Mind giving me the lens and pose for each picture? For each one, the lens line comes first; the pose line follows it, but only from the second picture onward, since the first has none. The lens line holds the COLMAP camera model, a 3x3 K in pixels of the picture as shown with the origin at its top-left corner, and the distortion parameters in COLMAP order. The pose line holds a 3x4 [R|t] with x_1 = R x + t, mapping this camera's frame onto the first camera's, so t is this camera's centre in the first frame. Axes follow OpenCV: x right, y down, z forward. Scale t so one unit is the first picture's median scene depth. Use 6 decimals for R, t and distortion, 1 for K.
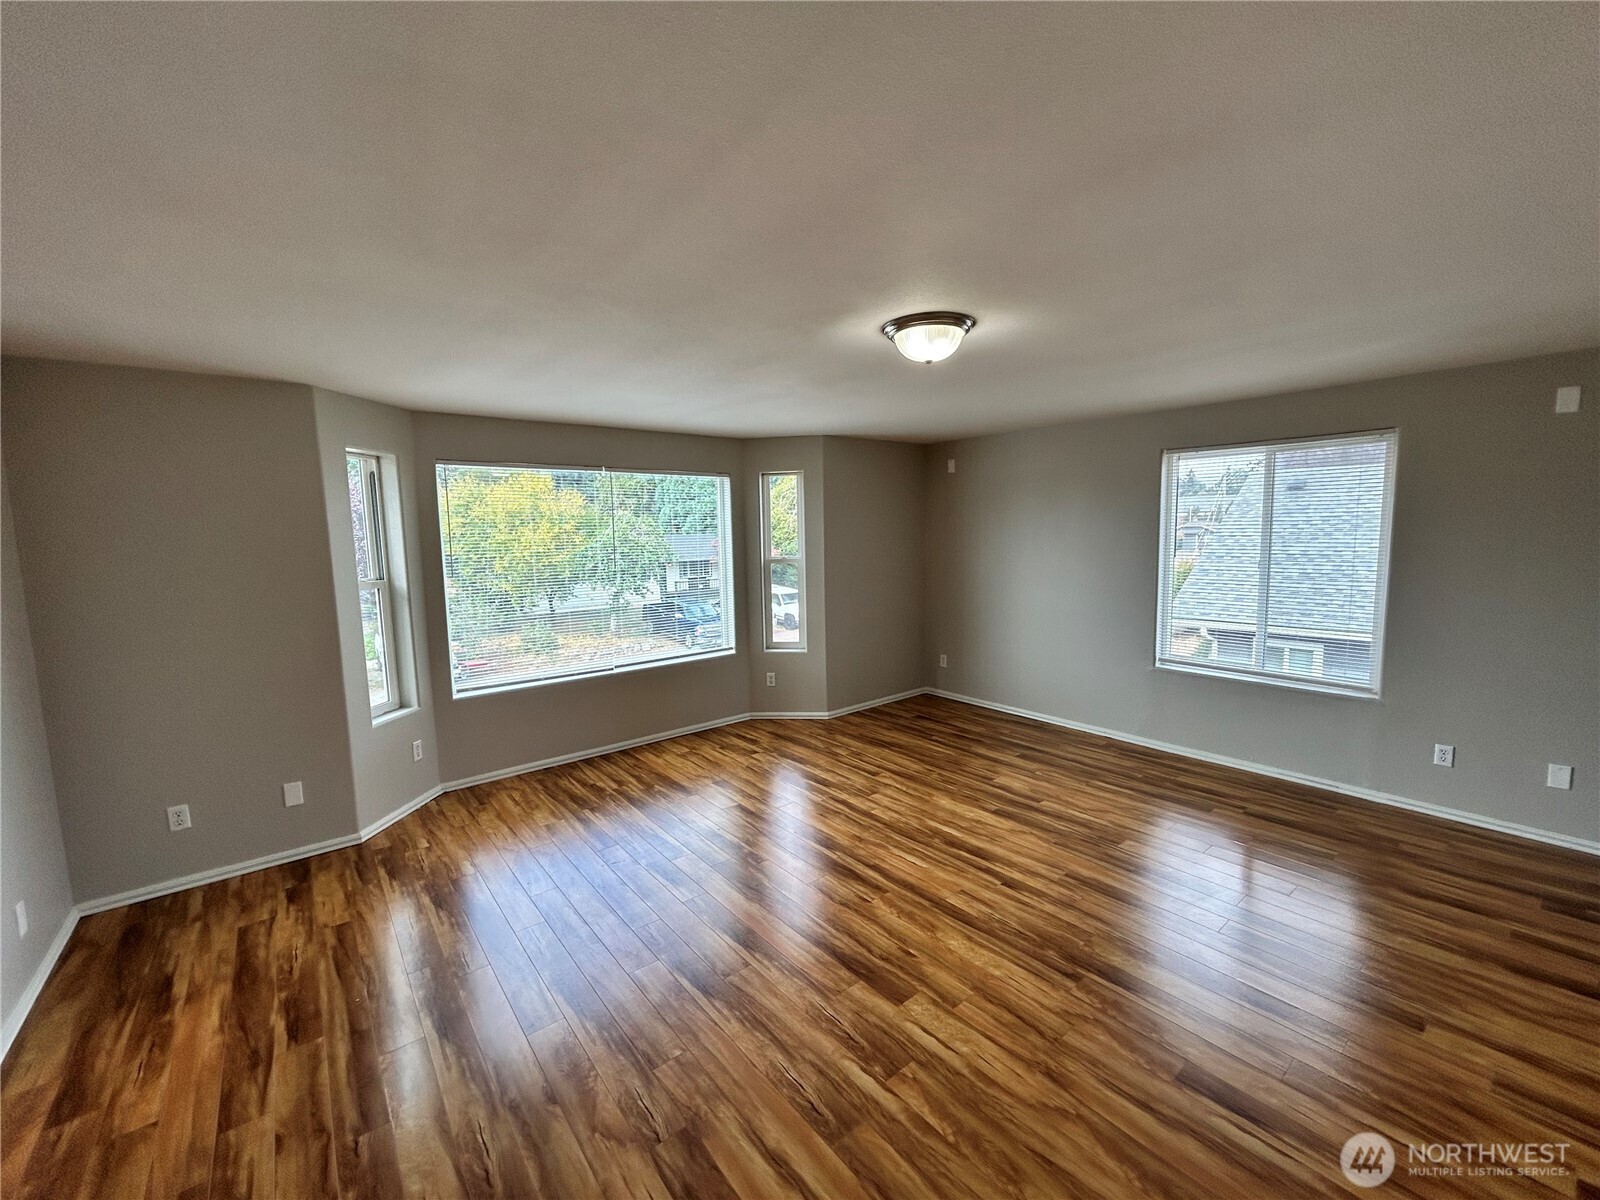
lens RADIAL K [[645.8, 0, 804.3], [0, 645.8, 600.4], [0, 0, 1]] dist [-0.002265, 0.000120]
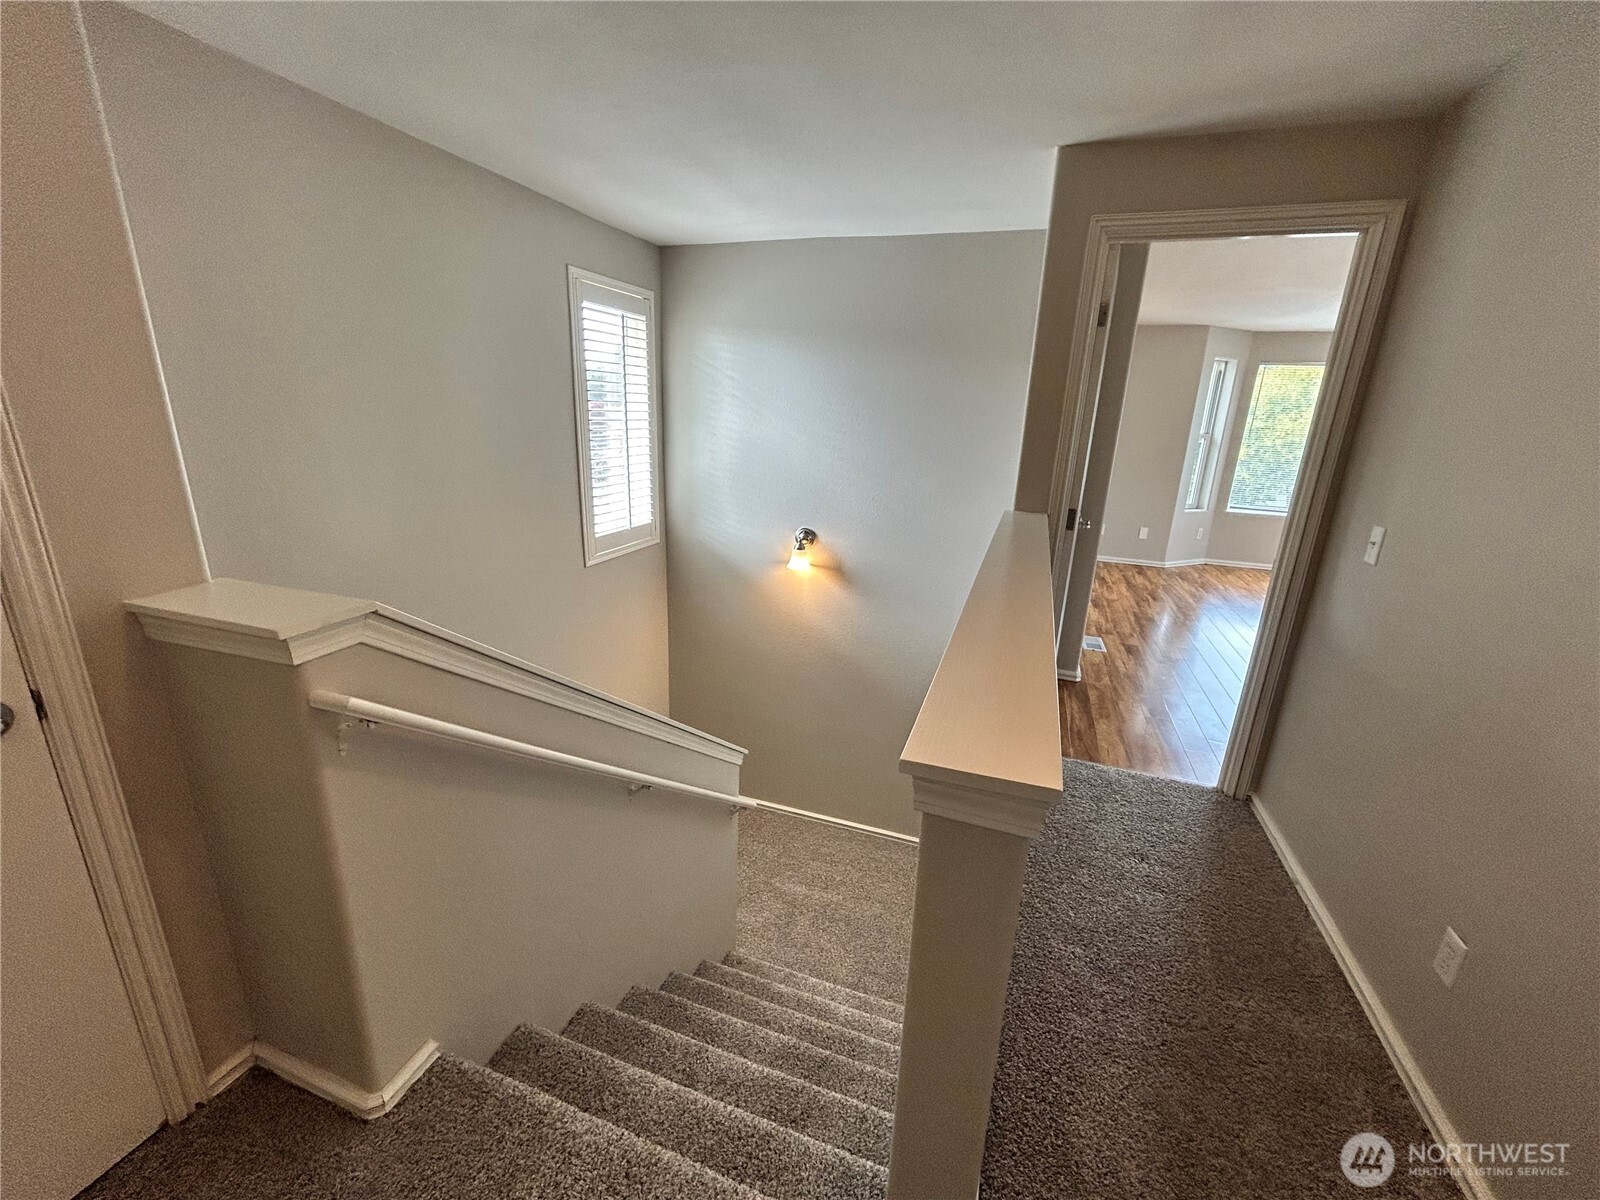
lens RADIAL K [[649.4, 0, 802.2], [0, 649.4, 600.2], [0, 0, 1]] dist [-0.000185, 0.000062]
pose [[0.523258, 0.276527, -0.806061, 0.304458], [-0.138939, 0.960914, 0.239458, 0.124850], [0.840772, -0.013305, 0.541226, -0.844804]]
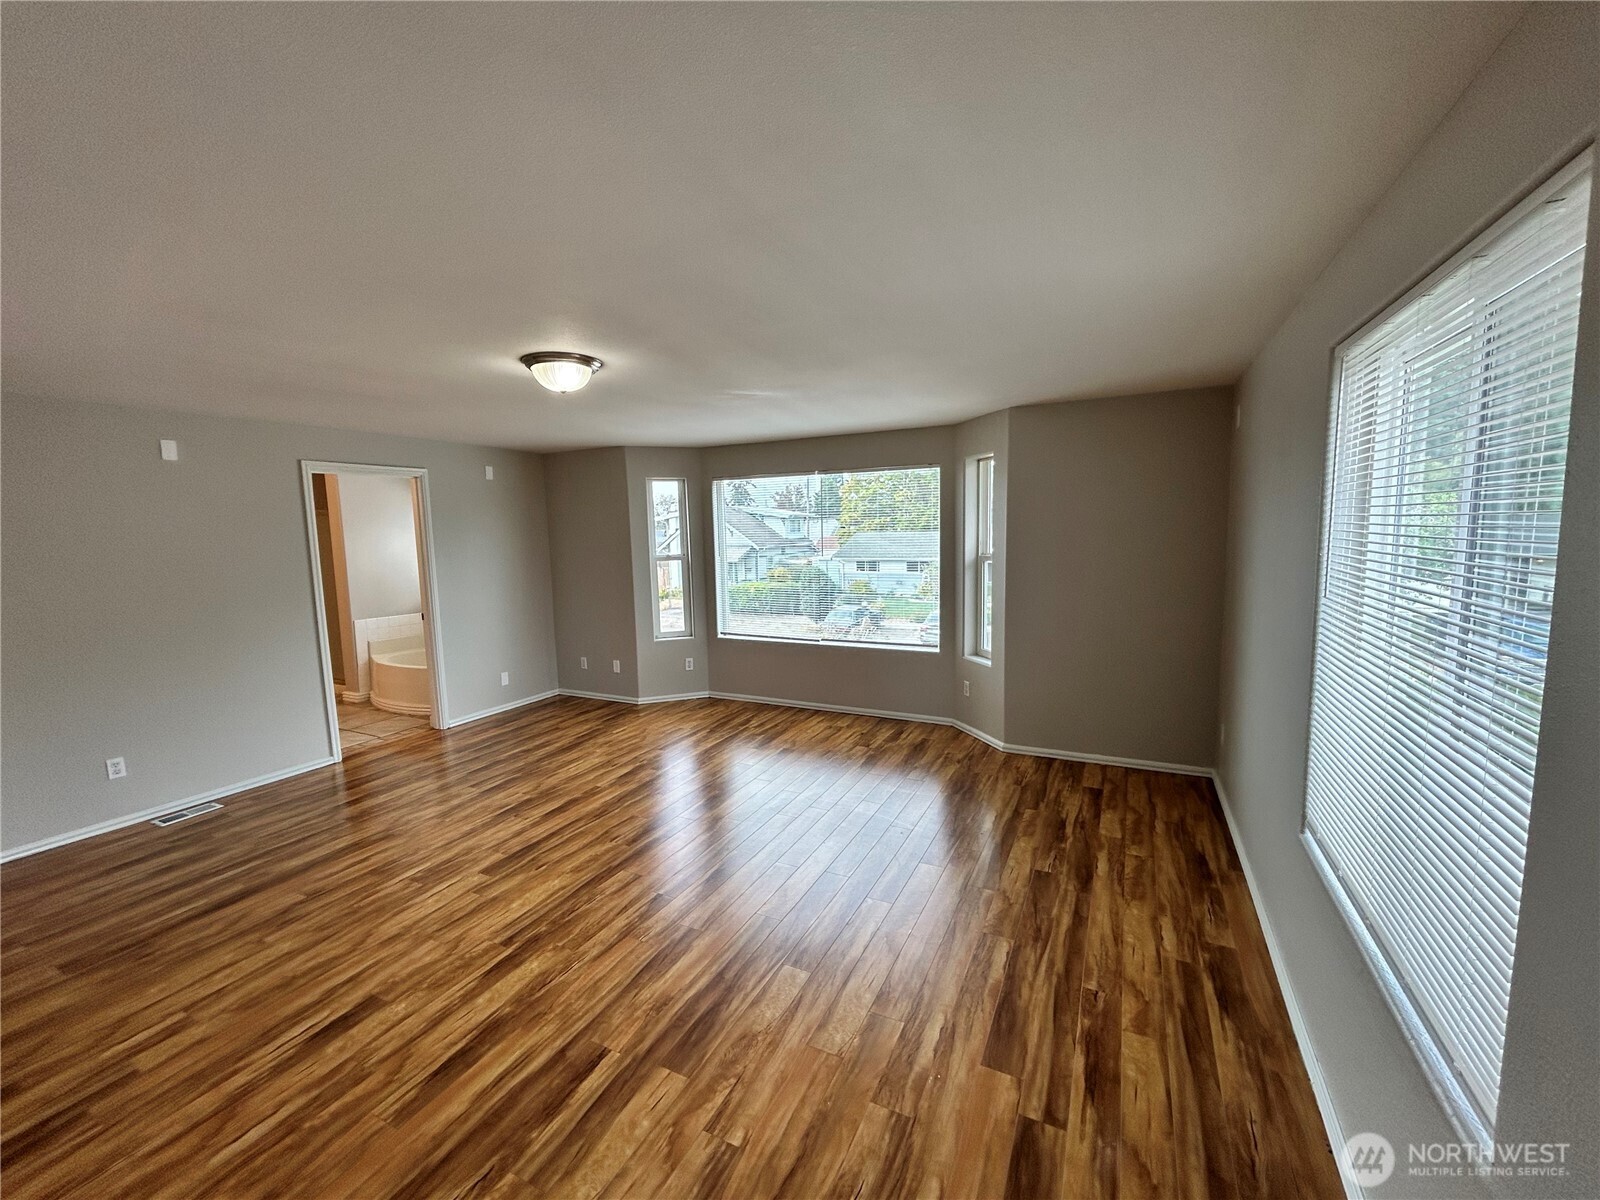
lens RADIAL K [[649.4, 0, 802.2], [0, 649.4, 600.2], [0, 0, 1]] dist [-0.000185, 0.000062]
pose [[0.410323, 0.112879, -0.904927, 0.888961], [-0.085258, 0.992712, 0.085170, -0.077415], [0.907946, 0.042205, 0.416956, 0.550020]]
